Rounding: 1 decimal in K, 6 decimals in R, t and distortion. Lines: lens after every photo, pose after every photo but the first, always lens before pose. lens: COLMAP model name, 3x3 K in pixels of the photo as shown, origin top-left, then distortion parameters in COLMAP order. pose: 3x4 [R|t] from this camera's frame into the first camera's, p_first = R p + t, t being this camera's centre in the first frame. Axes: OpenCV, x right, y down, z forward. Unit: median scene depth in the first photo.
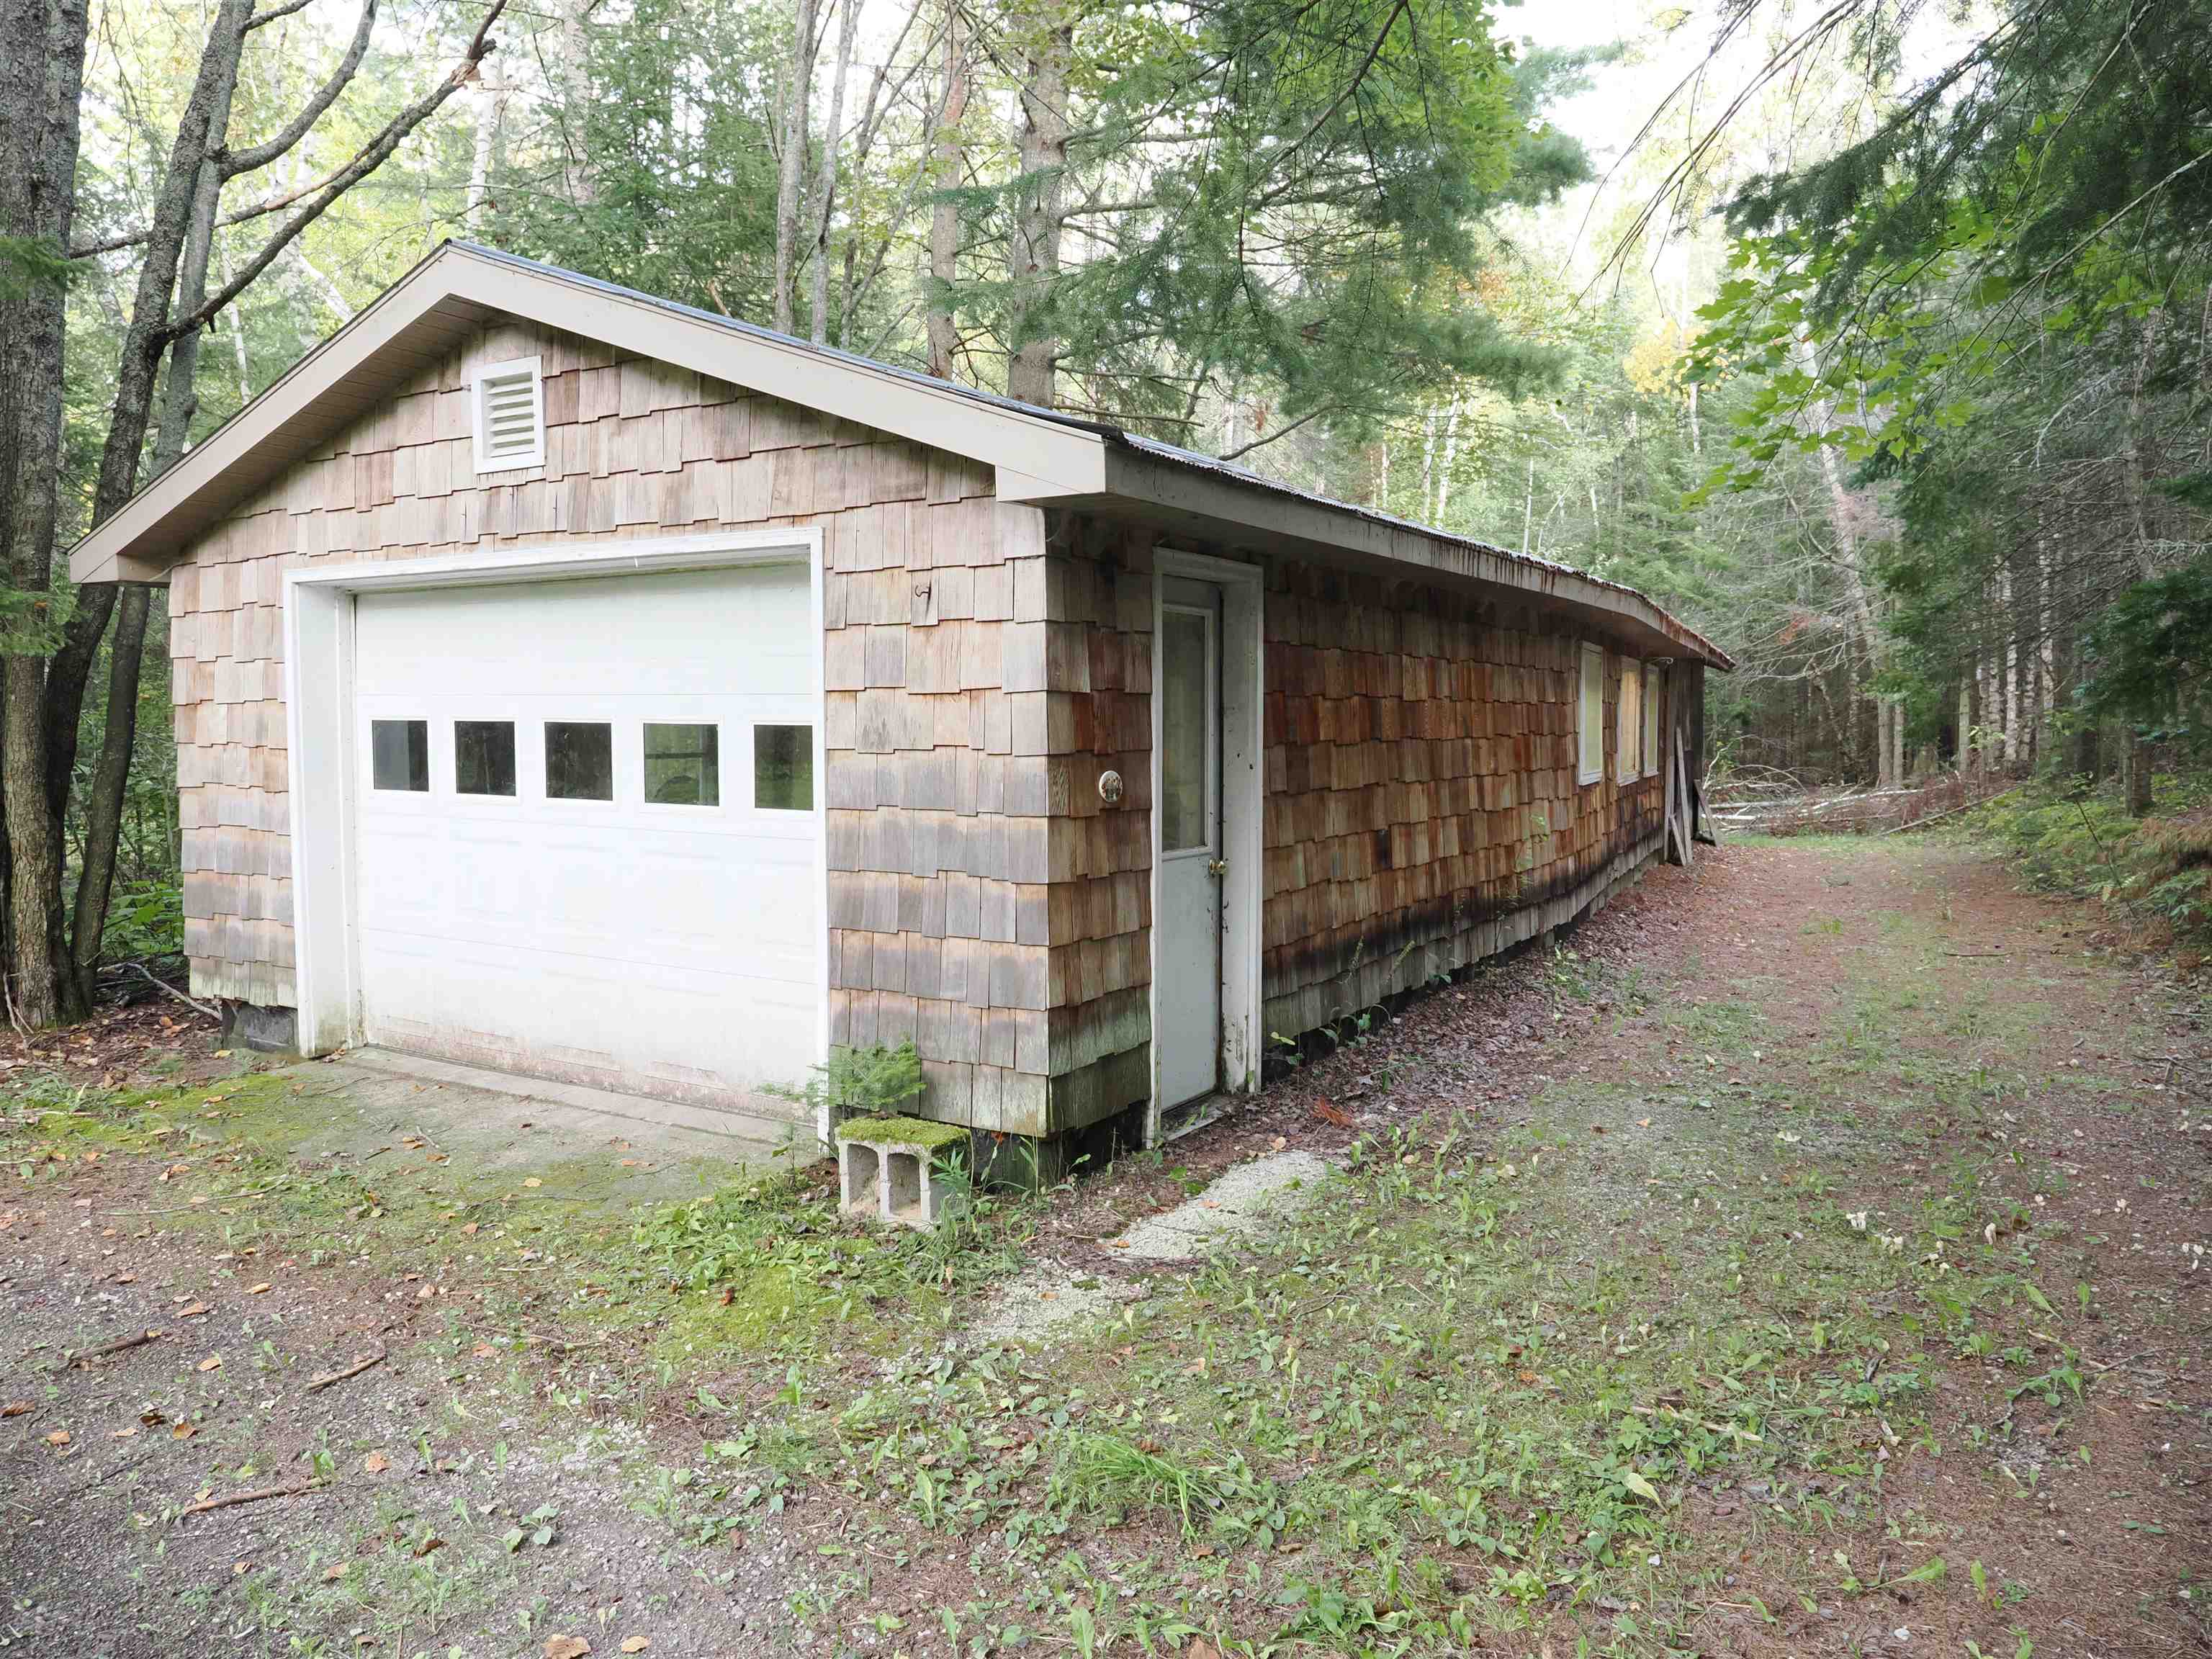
lens RADIAL K [[1583.4, 0, 1106.0], [0, 1583.4, 829.5], [0, 0, 1]] dist [-0.048851, 0.031775]
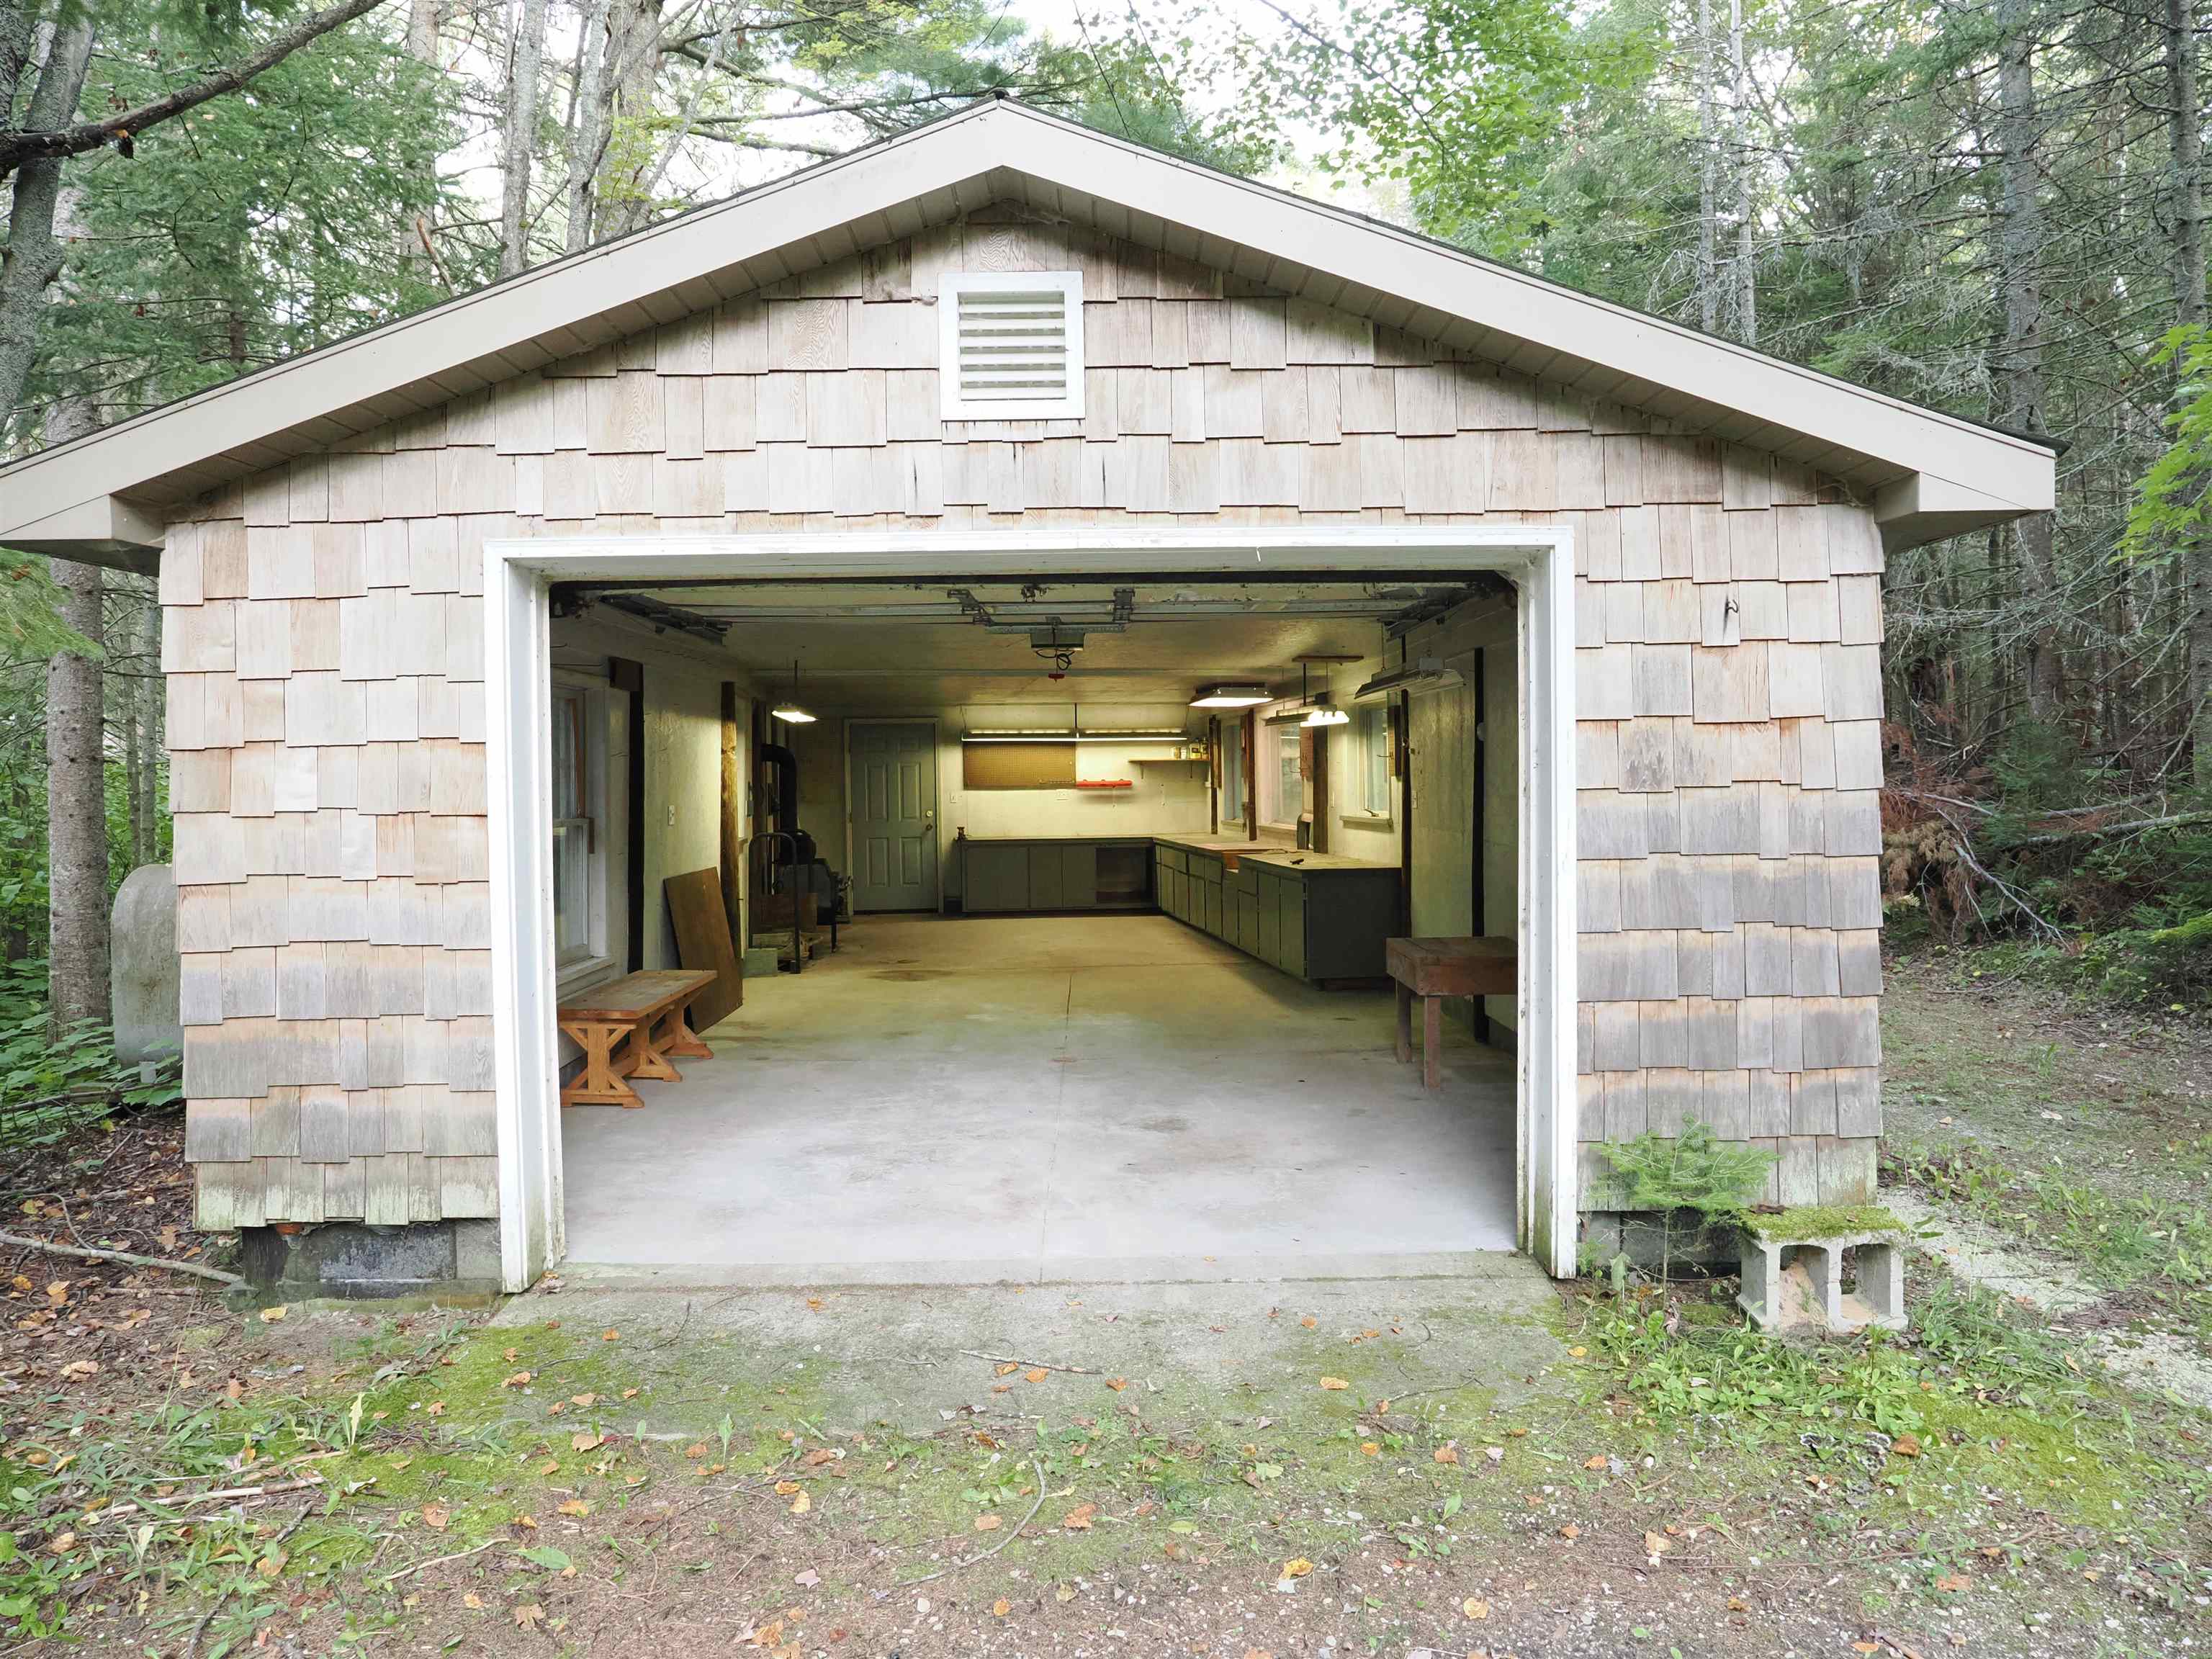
lens RADIAL K [[1583.4, 0, 1106.0], [0, 1583.4, 829.5], [0, 0, 1]] dist [-0.048851, 0.031775]
pose [[0.859650, -0.031552, 0.509908, -0.773126], [0.050901, 0.998415, -0.024033, -0.020814], [-0.508342, 0.046615, 0.859893, 0.382657]]
